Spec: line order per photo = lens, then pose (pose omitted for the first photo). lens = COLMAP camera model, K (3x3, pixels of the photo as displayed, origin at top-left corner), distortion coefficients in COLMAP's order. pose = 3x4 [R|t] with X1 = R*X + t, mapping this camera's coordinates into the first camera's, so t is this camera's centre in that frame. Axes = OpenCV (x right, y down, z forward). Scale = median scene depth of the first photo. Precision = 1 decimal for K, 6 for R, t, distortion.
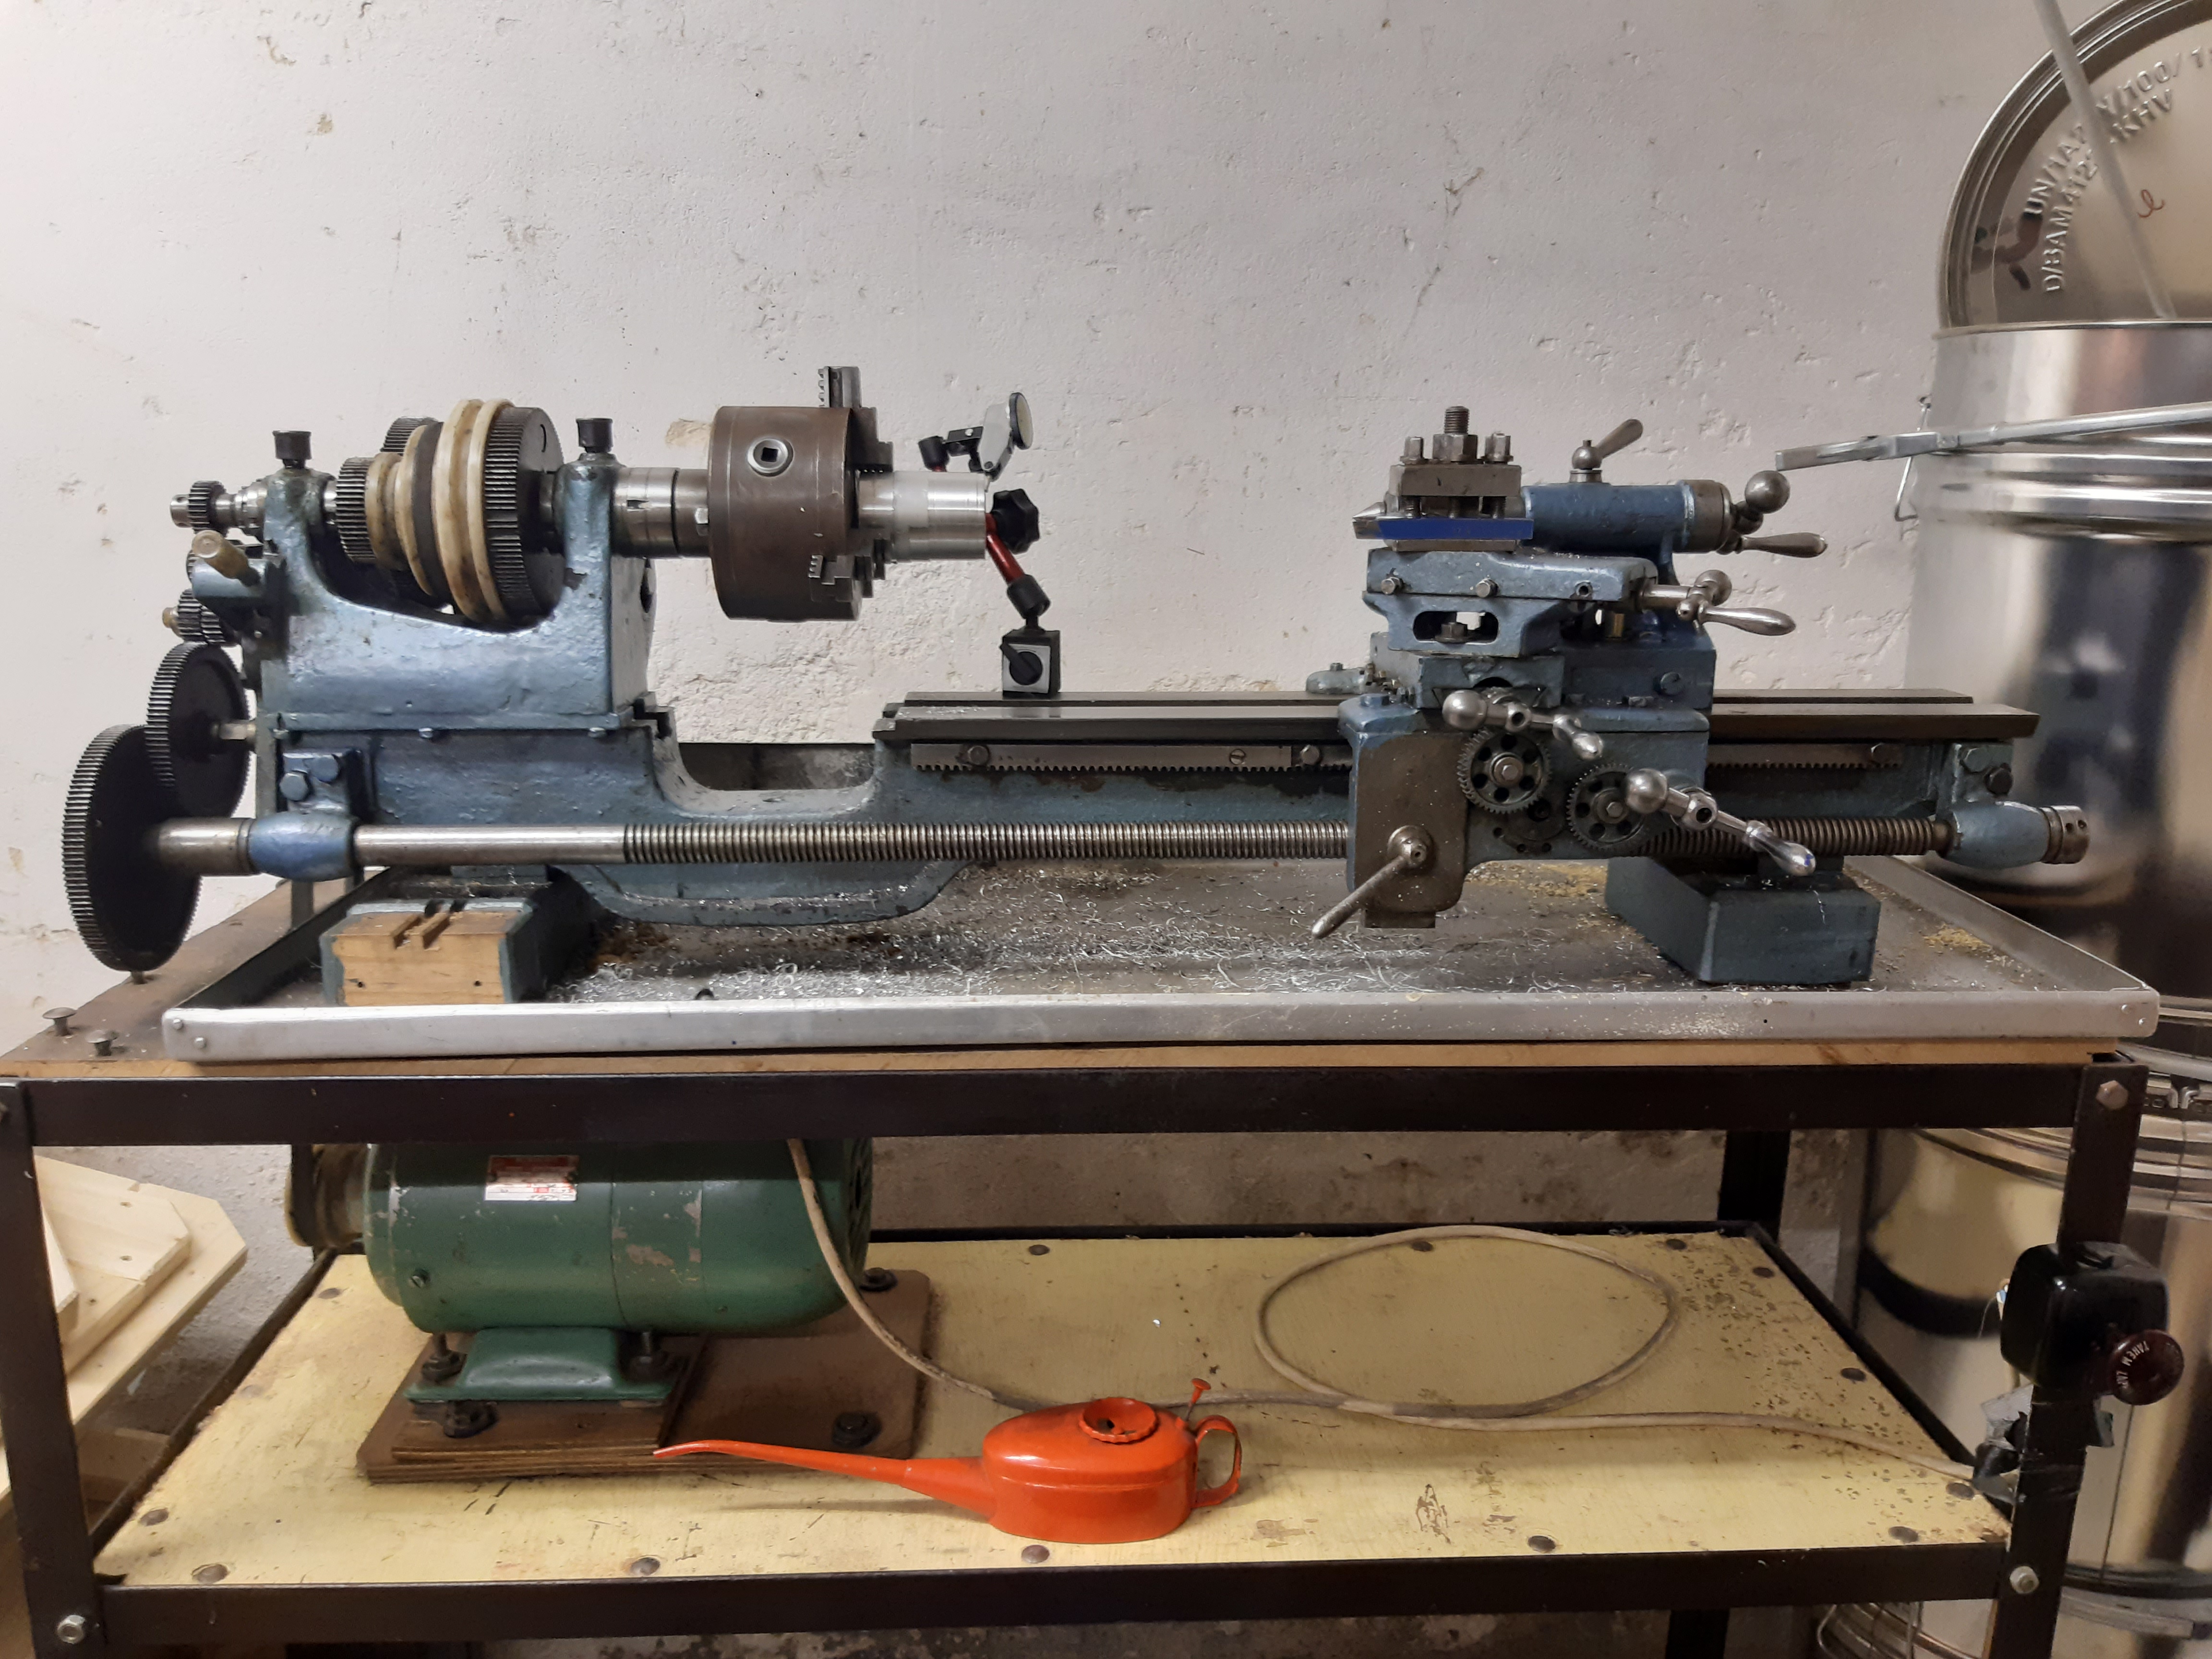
lens RADIAL K [[1754.1, 0, 1084.5], [0, 1754.1, 849.6], [0, 0, 1]] dist [0.032397, -0.079334]
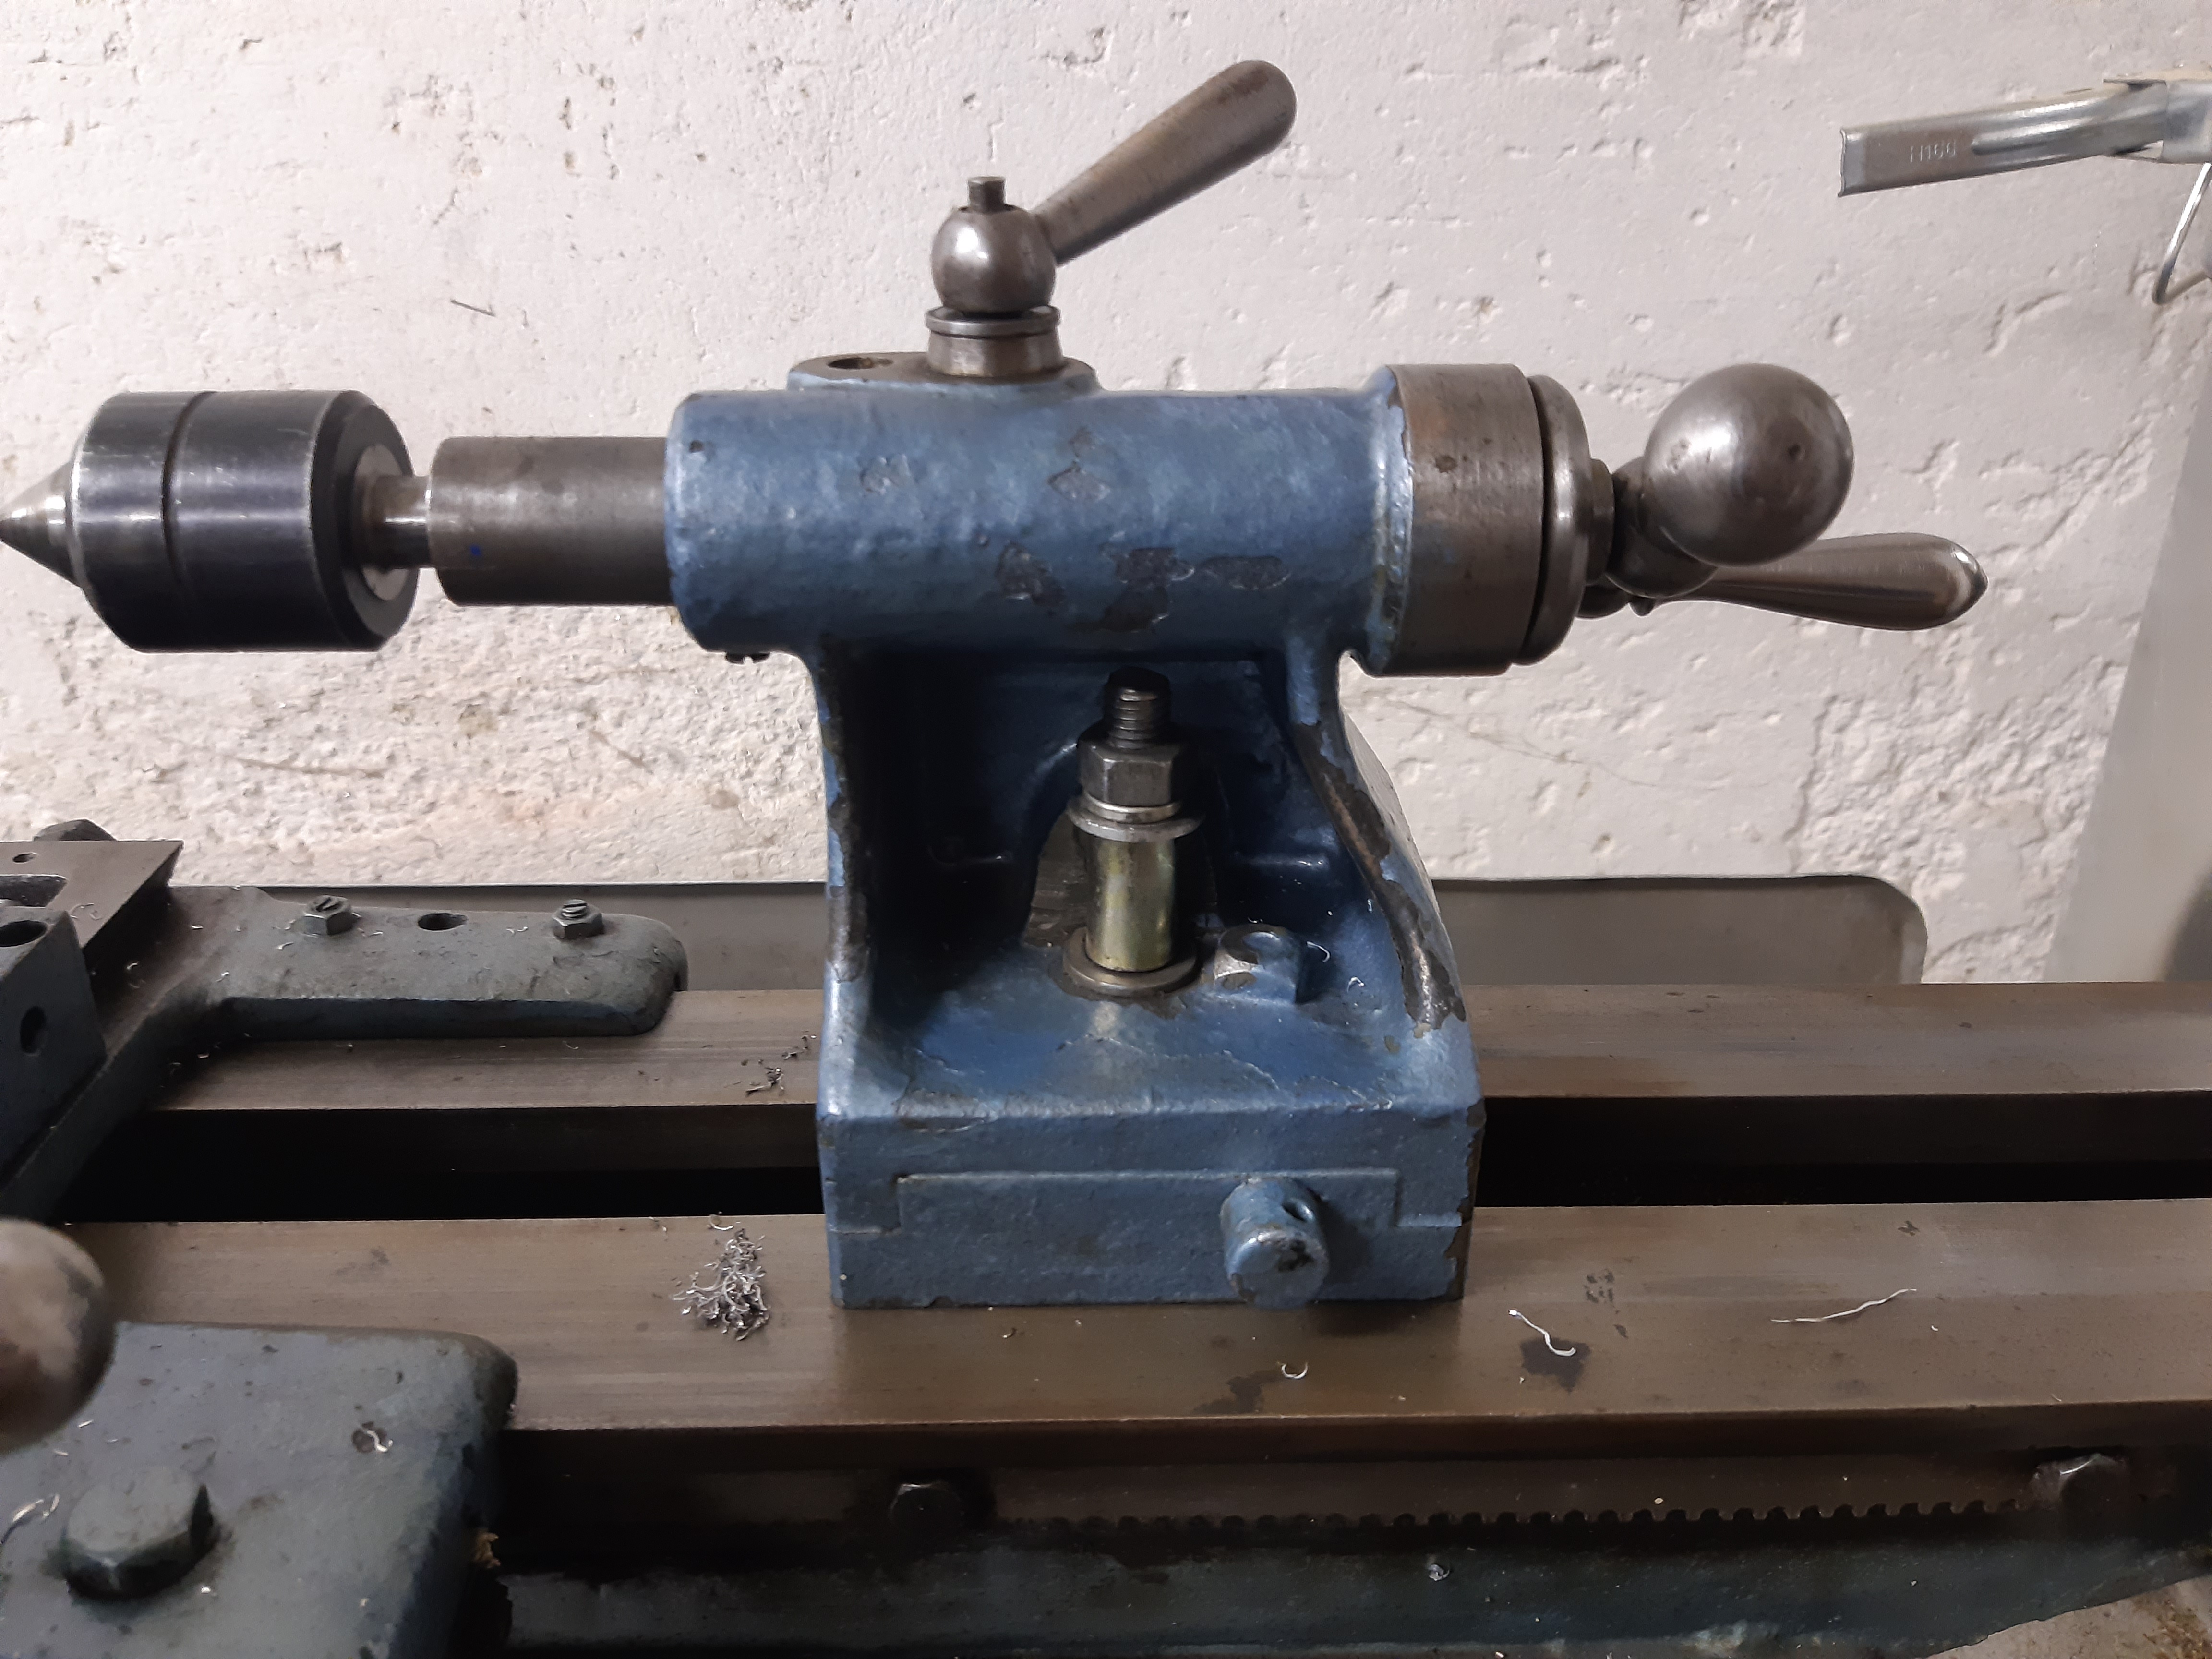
lens RADIAL K [[1754.1, 0, 1123.4], [0, 1754.1, 841.5], [0, 0, 1]] dist [0.032397, -0.079334]
pose [[0.999938, 0.008410, -0.007230, 0.311120], [-0.006375, 0.969281, 0.245873, -0.209322], [0.009075, -0.245812, 0.969275, 0.770715]]
